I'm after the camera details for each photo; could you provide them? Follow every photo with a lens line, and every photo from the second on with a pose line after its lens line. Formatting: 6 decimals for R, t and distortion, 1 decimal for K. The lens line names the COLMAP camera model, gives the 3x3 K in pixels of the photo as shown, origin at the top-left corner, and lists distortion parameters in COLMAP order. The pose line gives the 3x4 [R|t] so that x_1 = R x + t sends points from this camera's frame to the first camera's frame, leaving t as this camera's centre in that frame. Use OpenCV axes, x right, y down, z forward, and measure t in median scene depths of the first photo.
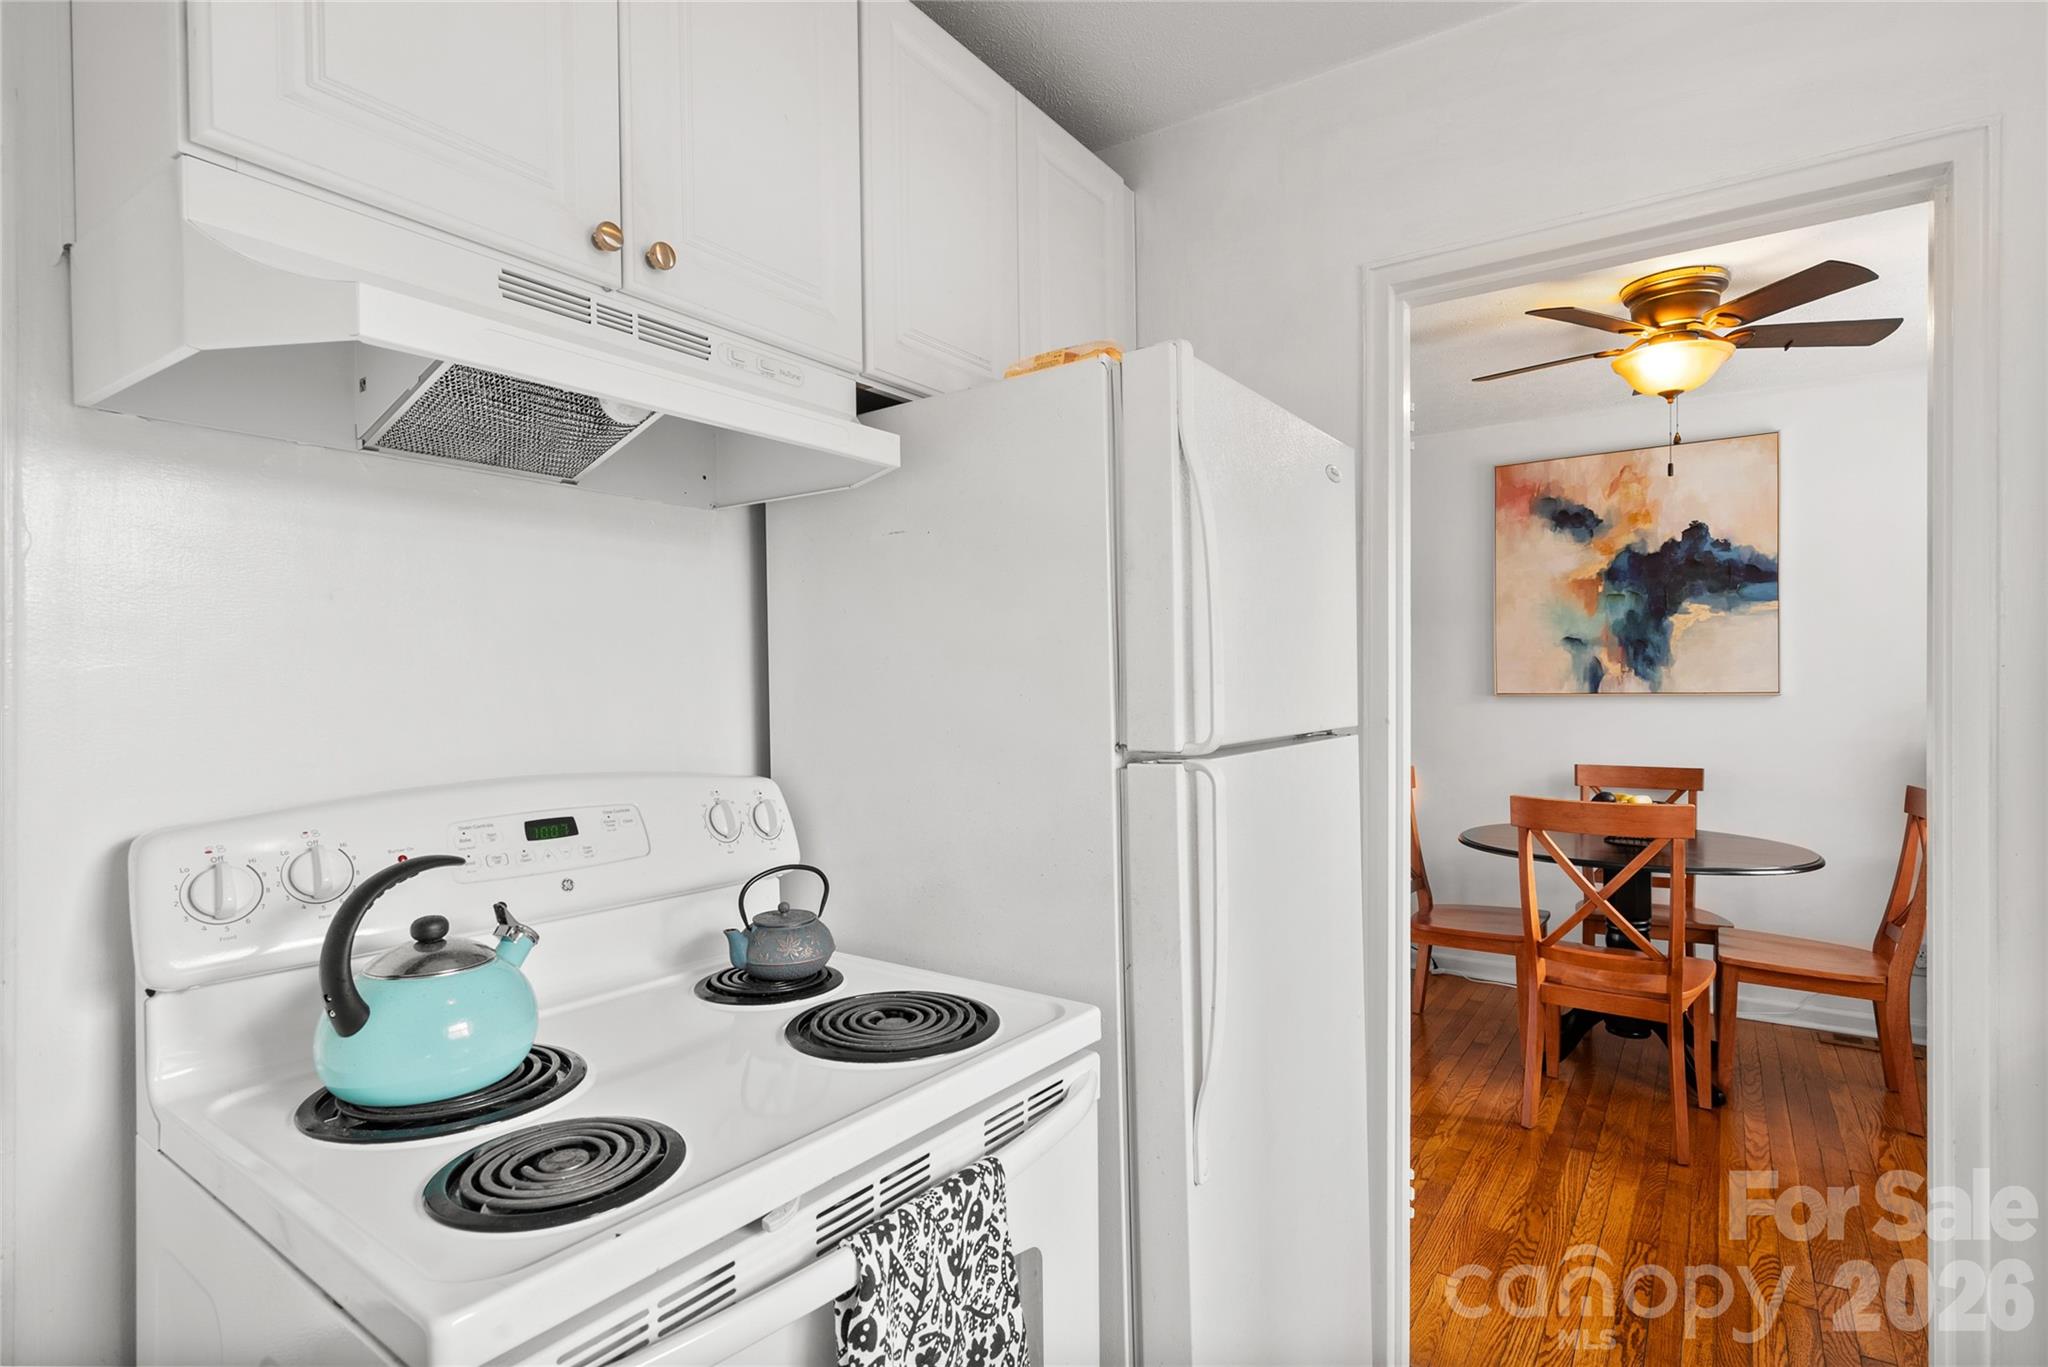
lens RADIAL K [[1003.1, 0, 1038.3], [0, 1003.1, 696.6], [0, 0, 1]] dist [-0.004270, 0.003363]
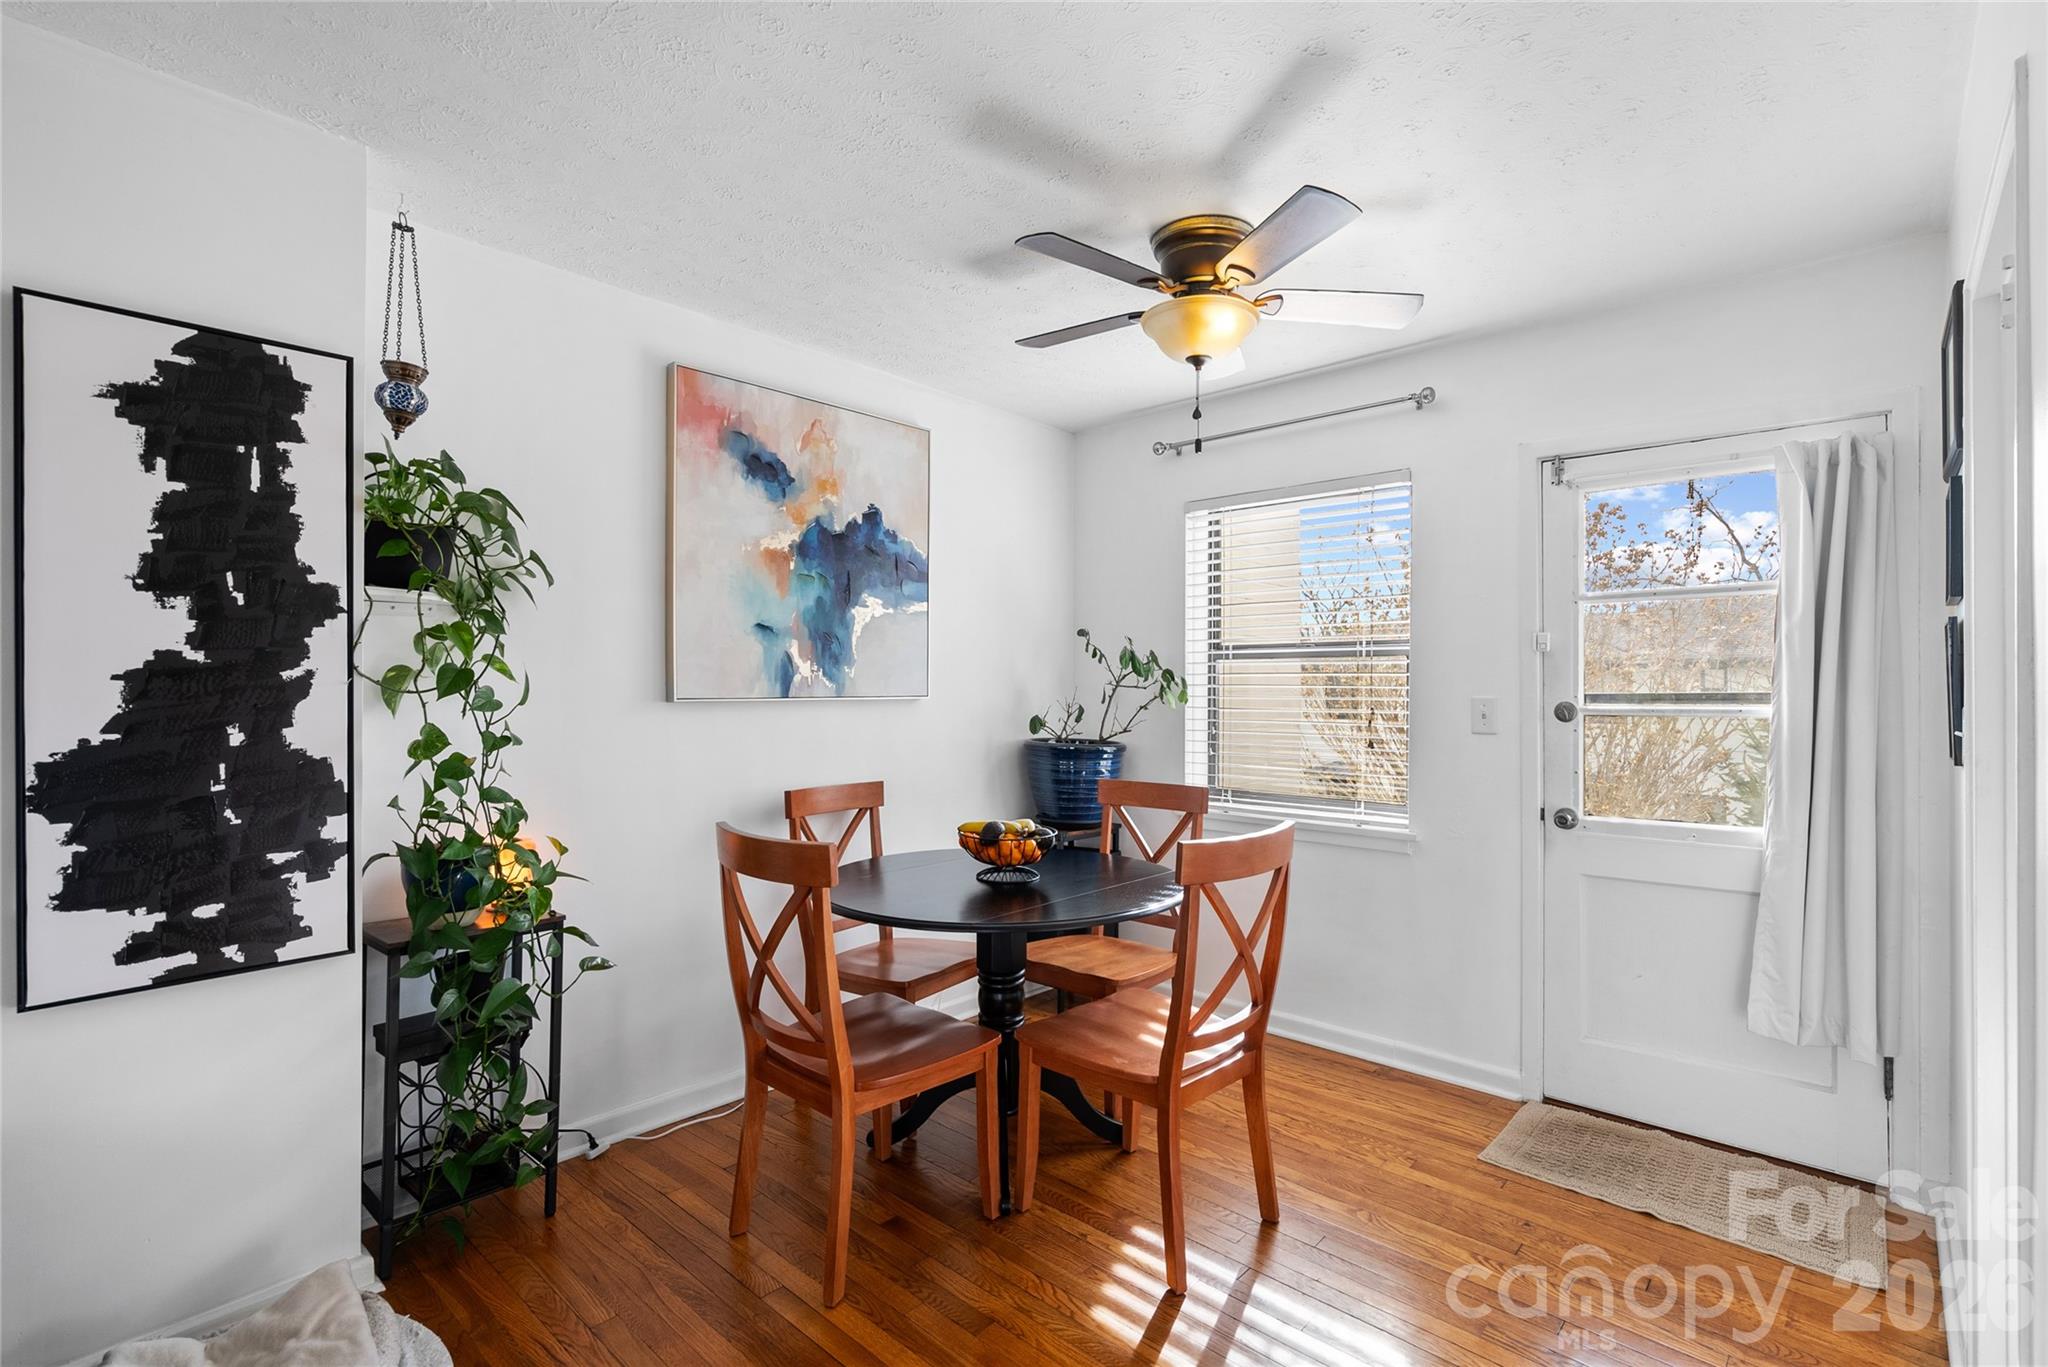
lens RADIAL K [[941.6, 0, 1031.0], [0, 941.6, 687.8], [0, 0, 1]] dist [-0.008349, 0.002288]
pose [[0.135481, 0.005543, 0.990764, -0.151487], [0.003754, 0.999974, -0.006108, -0.005728], [-0.990773, 0.004547, 0.135457, 0.724373]]
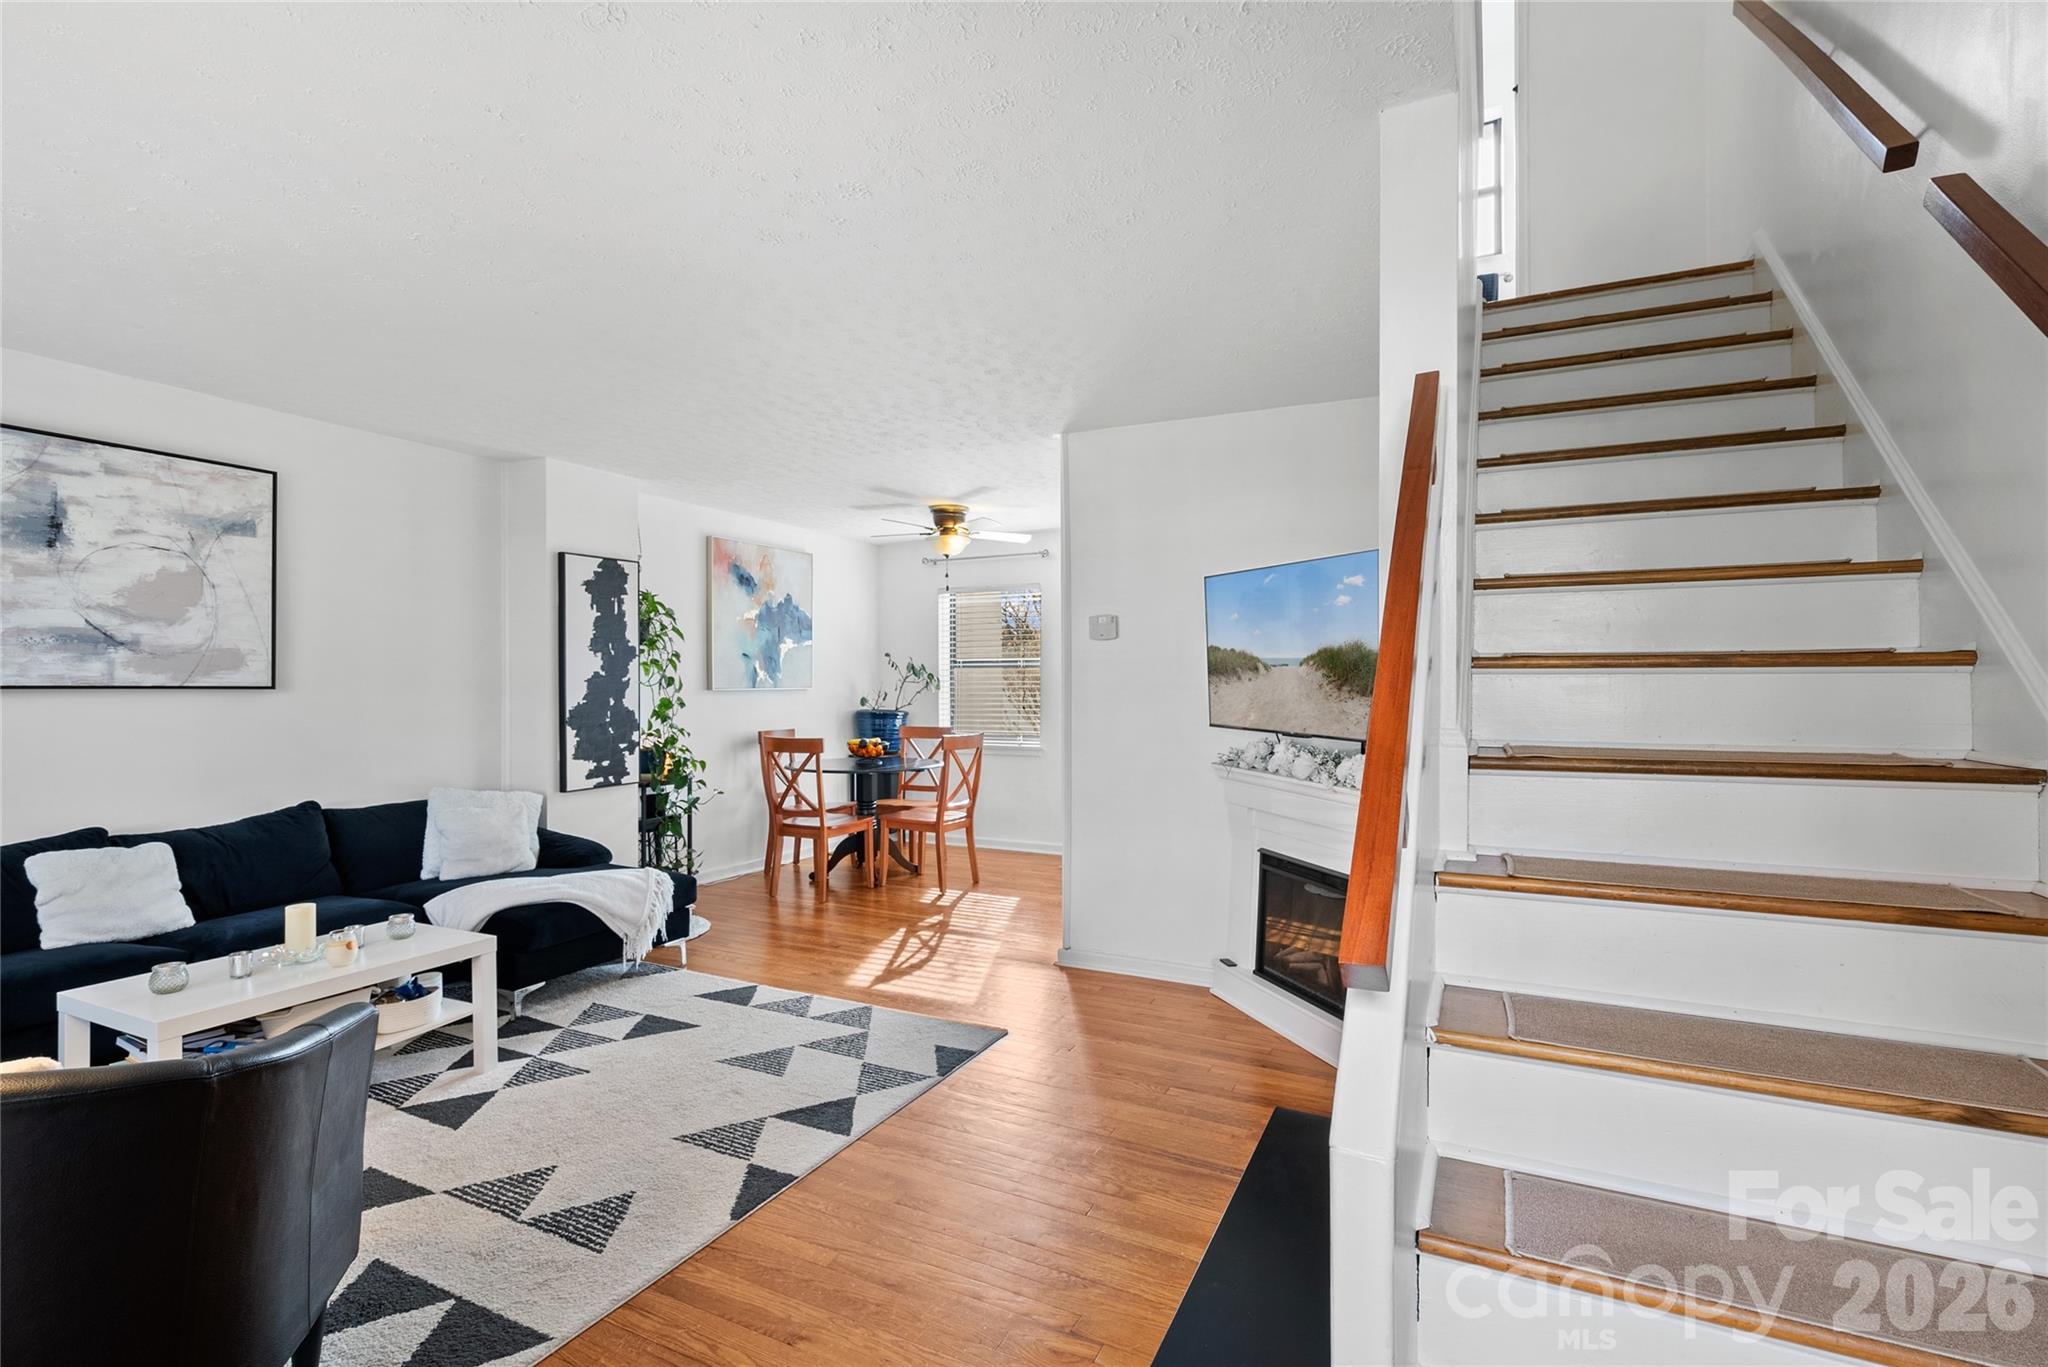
lens RADIAL K [[941.6, 0, 1026.9], [0, 941.6, 684.2], [0, 0, 1]] dist [-0.008349, 0.002288]
pose [[-0.137493, 0.003703, 0.990496, -1.069927], [0.011774, 0.999928, -0.002104, -0.000997], [-0.990433, 0.011373, -0.137526, 0.782768]]
